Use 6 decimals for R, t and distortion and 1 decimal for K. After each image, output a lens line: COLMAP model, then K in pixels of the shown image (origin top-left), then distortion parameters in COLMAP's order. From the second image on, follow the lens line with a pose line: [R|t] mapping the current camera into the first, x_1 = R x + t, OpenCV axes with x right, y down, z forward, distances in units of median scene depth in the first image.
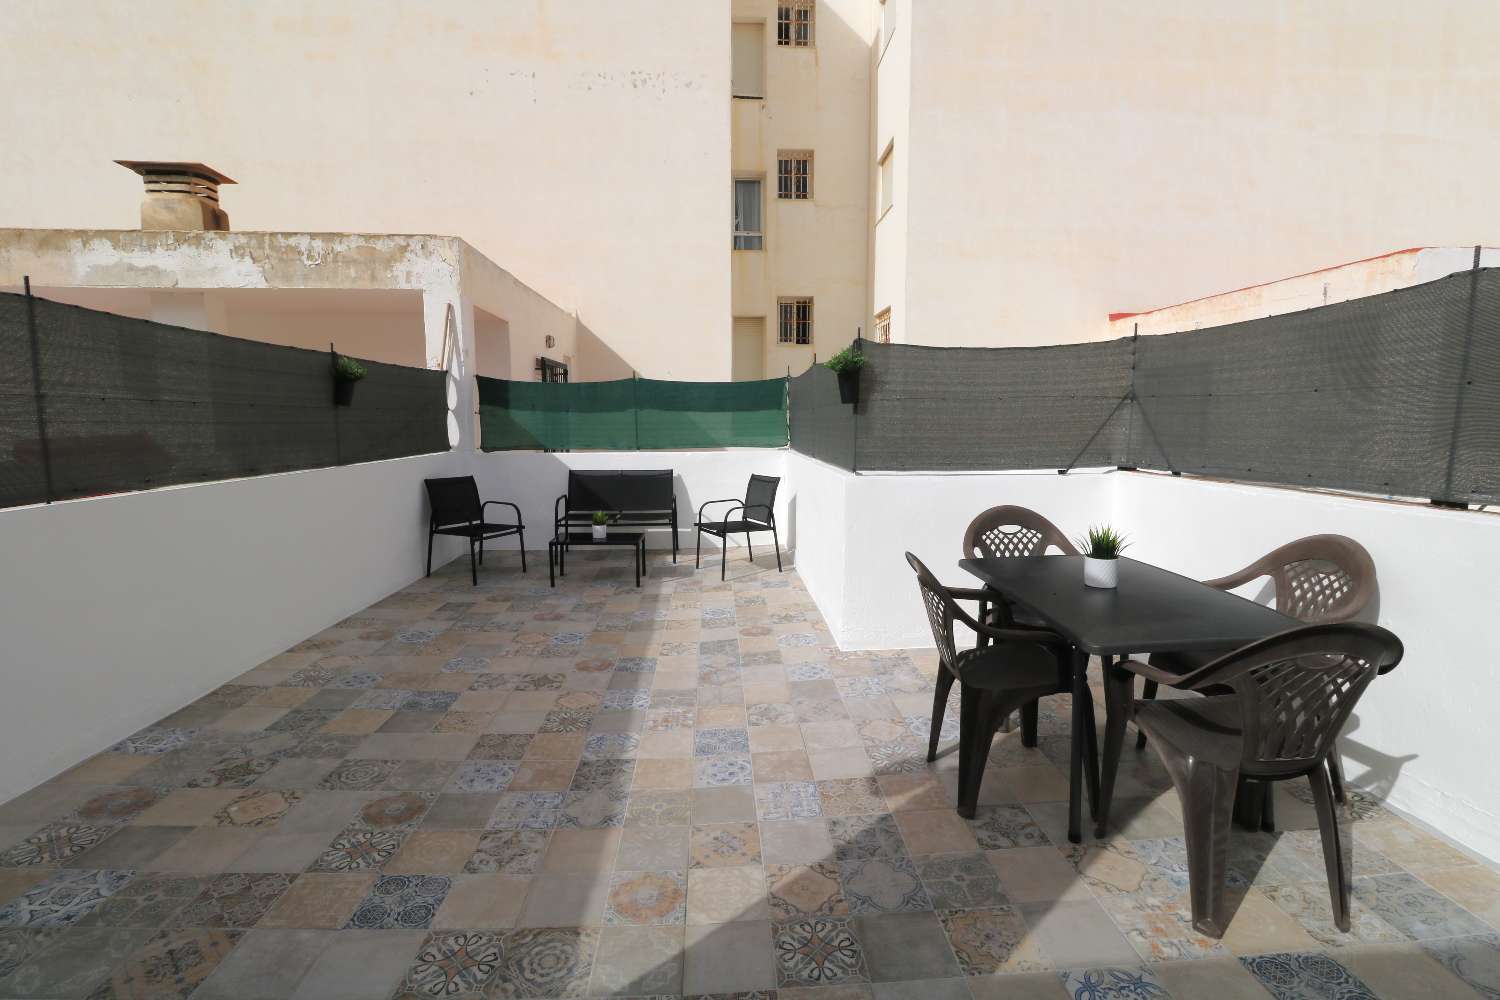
lens RADIAL K [[687.5, 0, 740.4], [0, 687.5, 486.4], [0, 0, 1]] dist [0.001950, 0.000669]
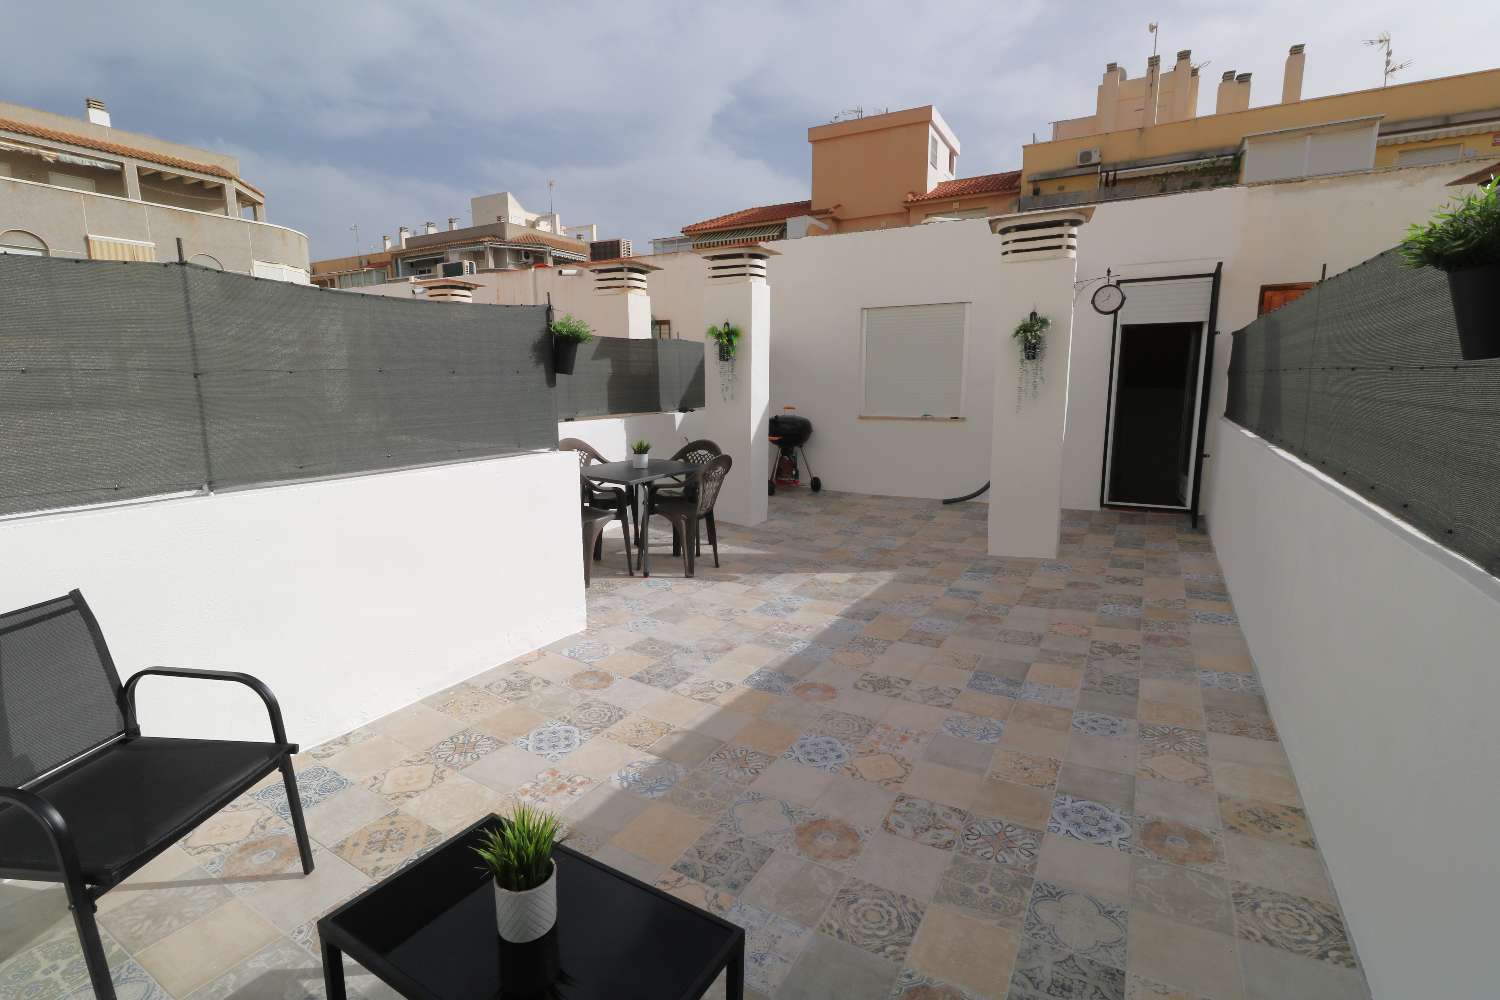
lens RADIAL K [[687.5, 0, 740.4], [0, 687.5, 486.4], [0, 0, 1]] dist [0.001950, 0.000669]
pose [[-0.837693, -0.077673, 0.540590, -0.547333], [0.061281, 0.970216, 0.234361, -0.173192], [-0.542693, 0.229451, -0.807983, 1.608721]]
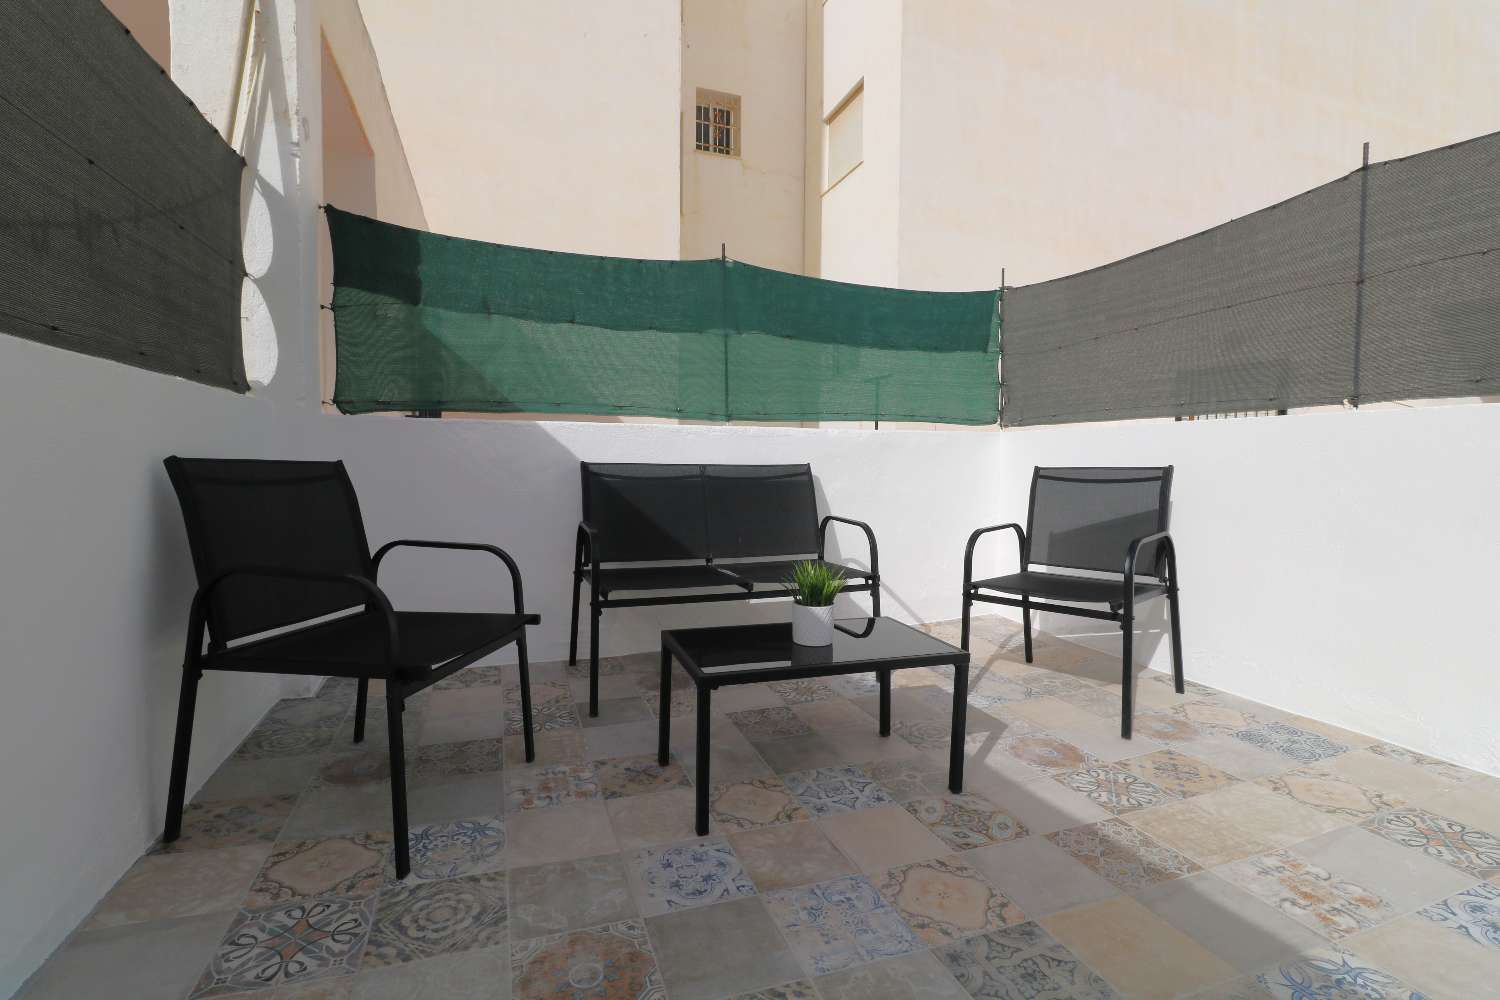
lens RADIAL K [[703.0, 0, 754.6], [0, 703.0, 483.0], [0, 0, 1]] dist [0.003233, 0.000513]
pose [[0.950800, -0.002597, 0.309796, -0.478263], [0.025632, 0.997196, -0.070306, 0.034426], [-0.308745, 0.074788, 0.948200, 0.982184]]
